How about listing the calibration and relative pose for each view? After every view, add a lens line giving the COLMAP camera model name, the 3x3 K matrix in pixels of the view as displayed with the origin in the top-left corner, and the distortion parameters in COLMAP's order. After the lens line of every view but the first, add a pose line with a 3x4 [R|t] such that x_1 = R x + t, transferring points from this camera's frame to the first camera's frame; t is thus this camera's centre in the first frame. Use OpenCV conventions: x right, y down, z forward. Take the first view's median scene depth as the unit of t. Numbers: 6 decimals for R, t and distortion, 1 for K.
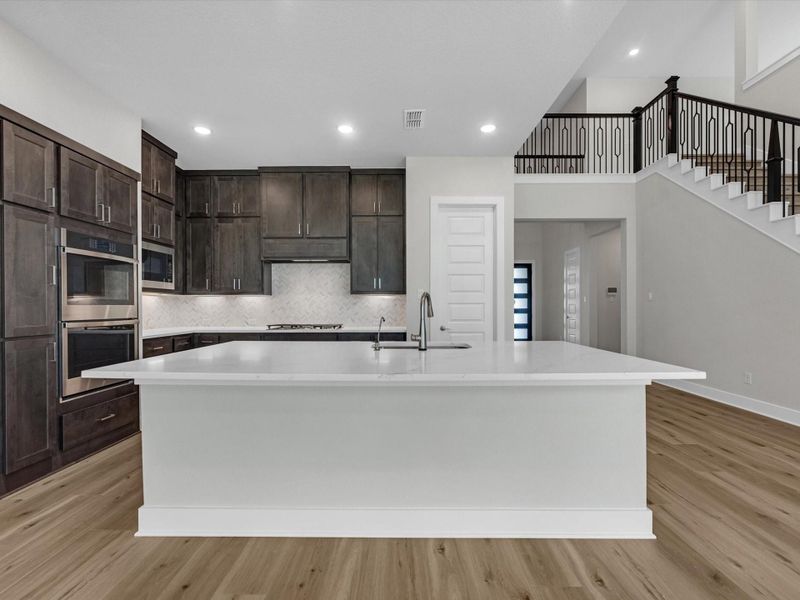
lens RADIAL K [[368.3, 0, 402.2], [0, 368.3, 308.8], [0, 0, 1]] dist [-0.004059, 0.001042]
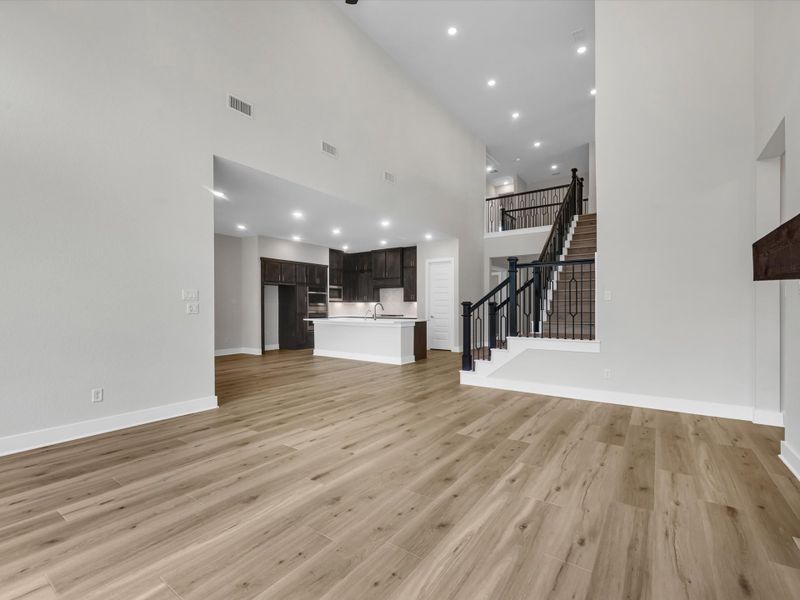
lens RADIAL K [[368.3, 0, 402.2], [0, 368.3, 308.8], [0, 0, 1]] dist [-0.004059, 0.001042]
pose [[0.827647, 0.004227, -0.561233, 0.980268], [-0.005756, 0.999983, -0.000957, 0.005622], [0.561220, 0.004023, 0.827657, -0.779070]]
